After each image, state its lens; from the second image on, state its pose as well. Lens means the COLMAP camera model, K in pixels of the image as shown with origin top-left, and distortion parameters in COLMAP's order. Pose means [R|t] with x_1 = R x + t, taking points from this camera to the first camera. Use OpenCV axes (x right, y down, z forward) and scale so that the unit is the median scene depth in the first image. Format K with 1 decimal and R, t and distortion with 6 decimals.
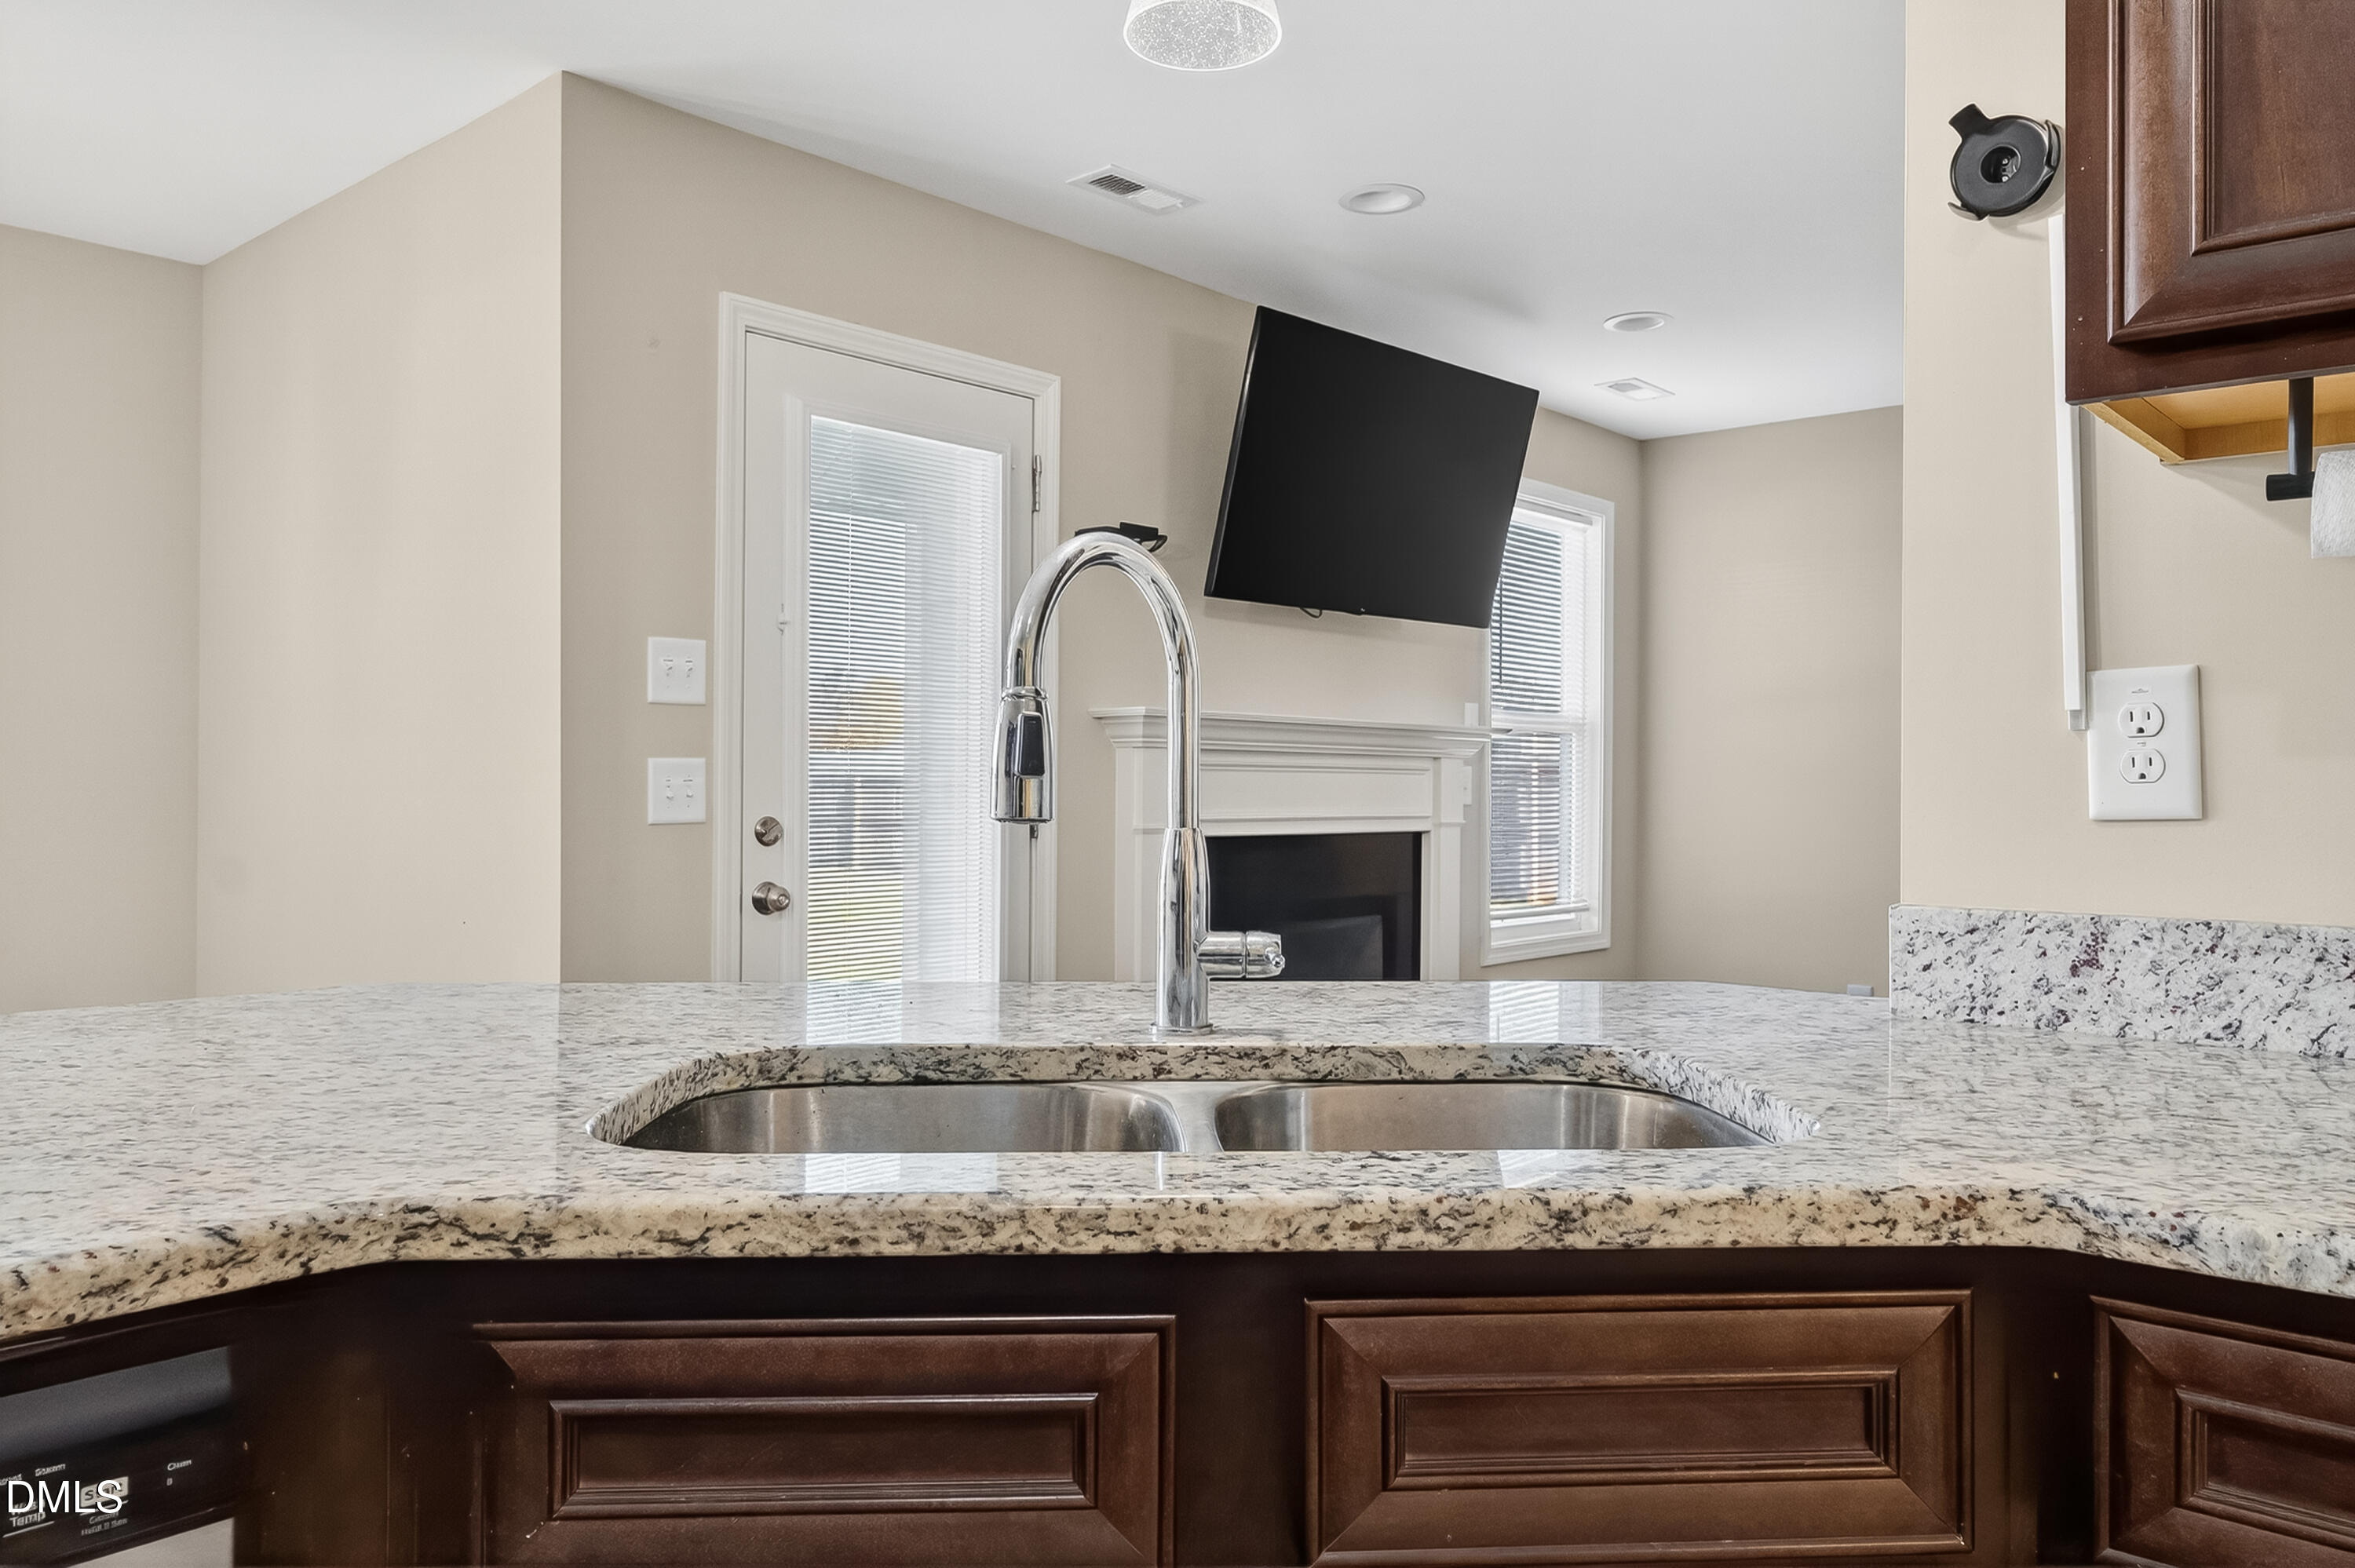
lens RADIAL K [[1670.5, 0, 1187.9], [0, 1670.5, 788.0], [0, 0, 1]] dist [-0.004782, -0.001524]
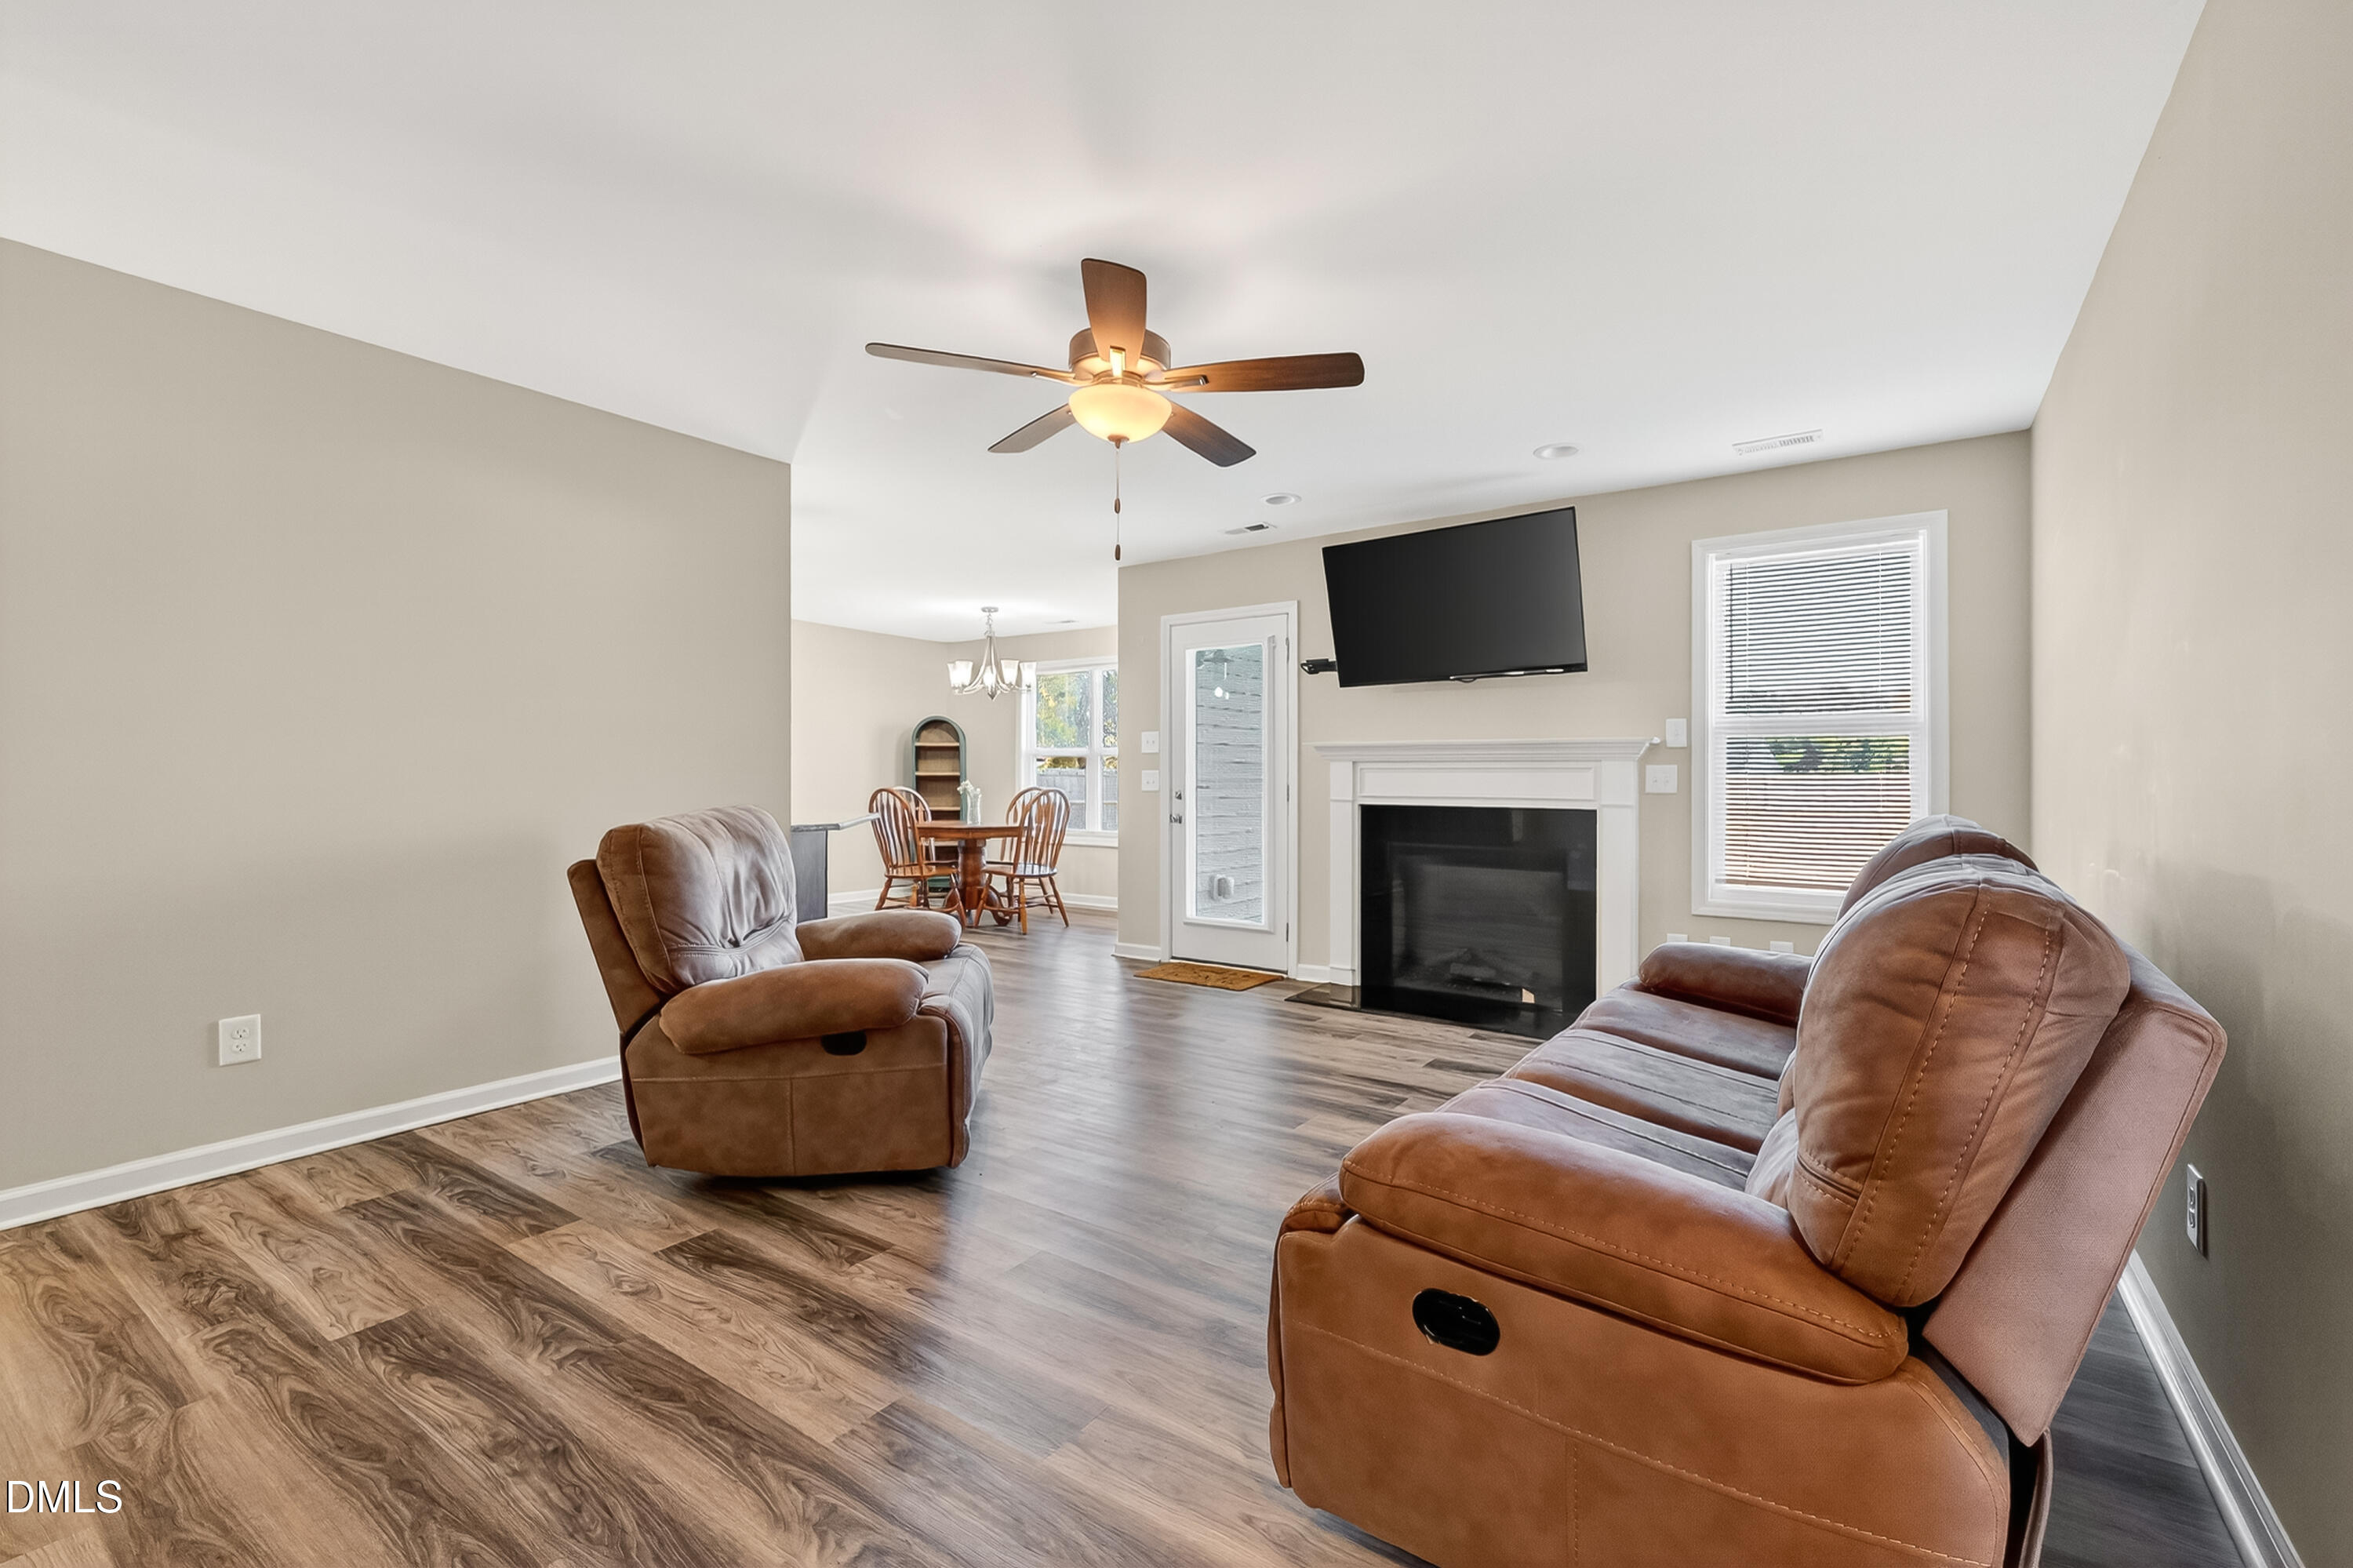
lens RADIAL K [[997.2, 0, 1176.6], [0, 997.2, 776.5], [0, 0, 1]] dist [0.008405, -0.000400]
pose [[0.108093, -0.006614, -0.994119, 1.573084], [-0.004146, 0.999966, -0.007104, 0.006607], [0.994132, 0.004889, 0.108062, 0.857425]]
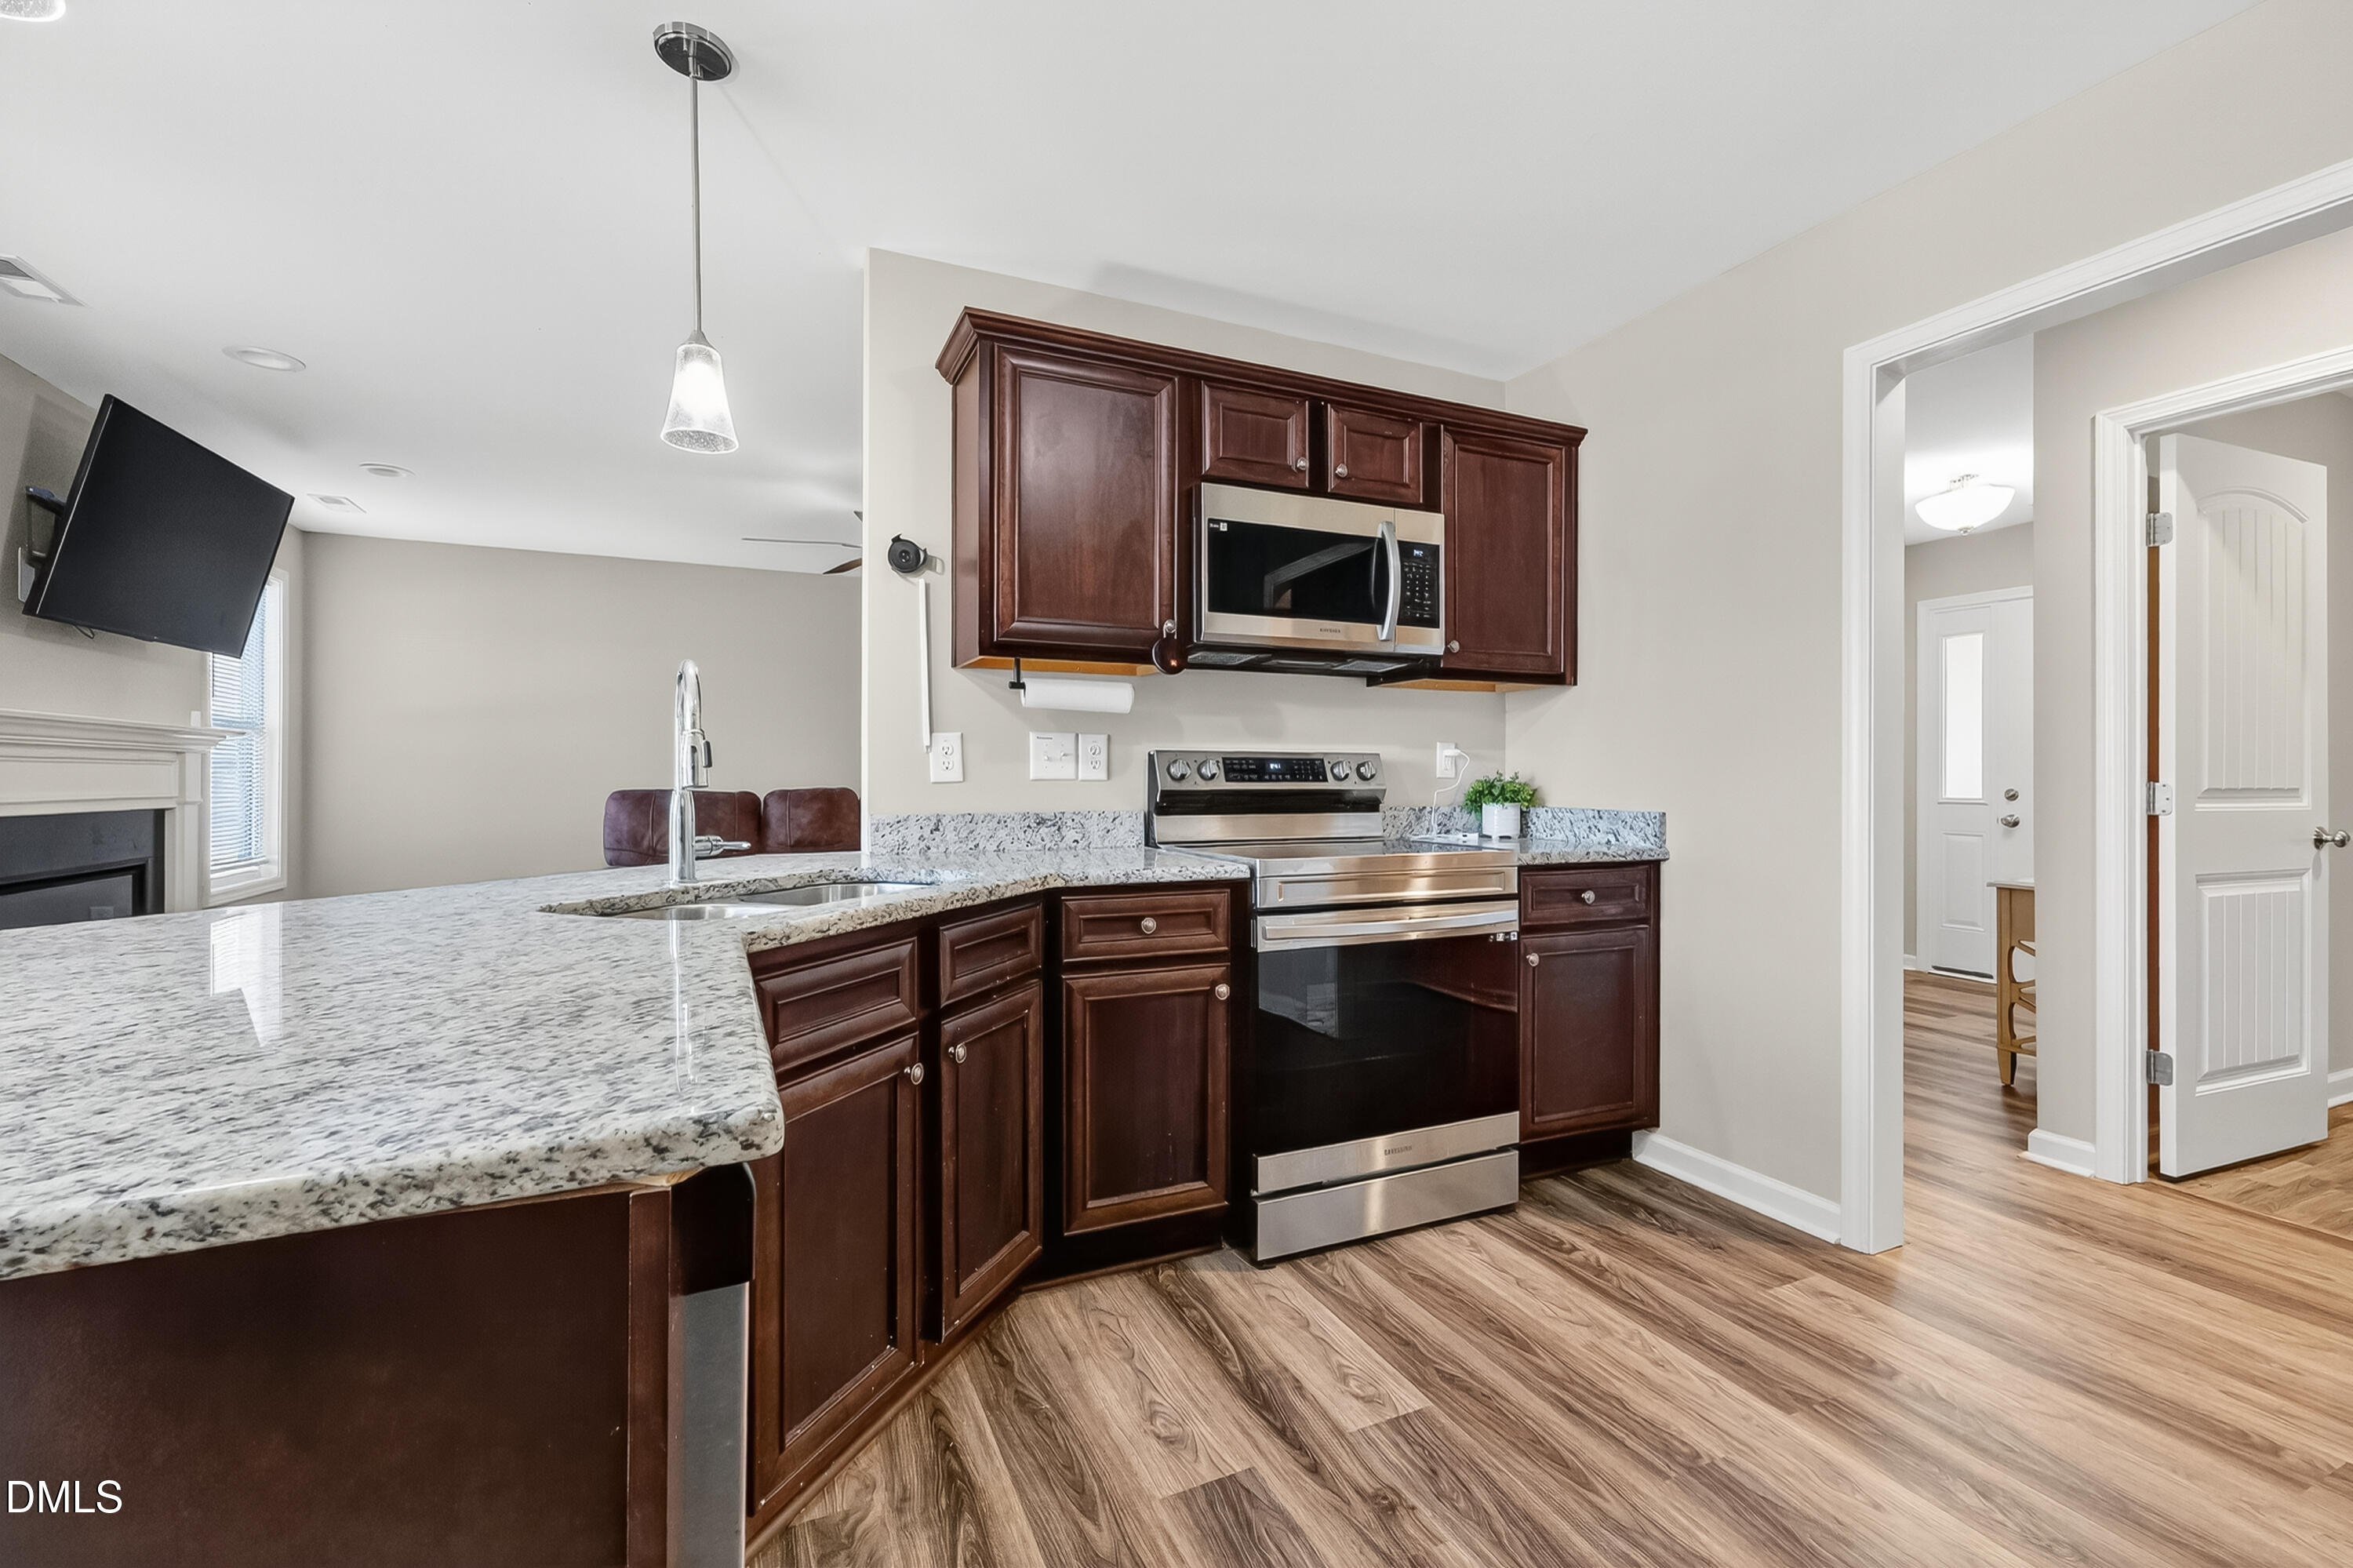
lens RADIAL K [[997.2, 0, 1176.6], [0, 997.2, 776.5], [0, 0, 1]] dist [0.008405, -0.000400]
pose [[0.409181, -0.005984, 0.912434, -0.403820], [0.003590, 0.999981, 0.004948, 0.000443], [-0.912446, 0.001251, 0.409195, -0.061396]]
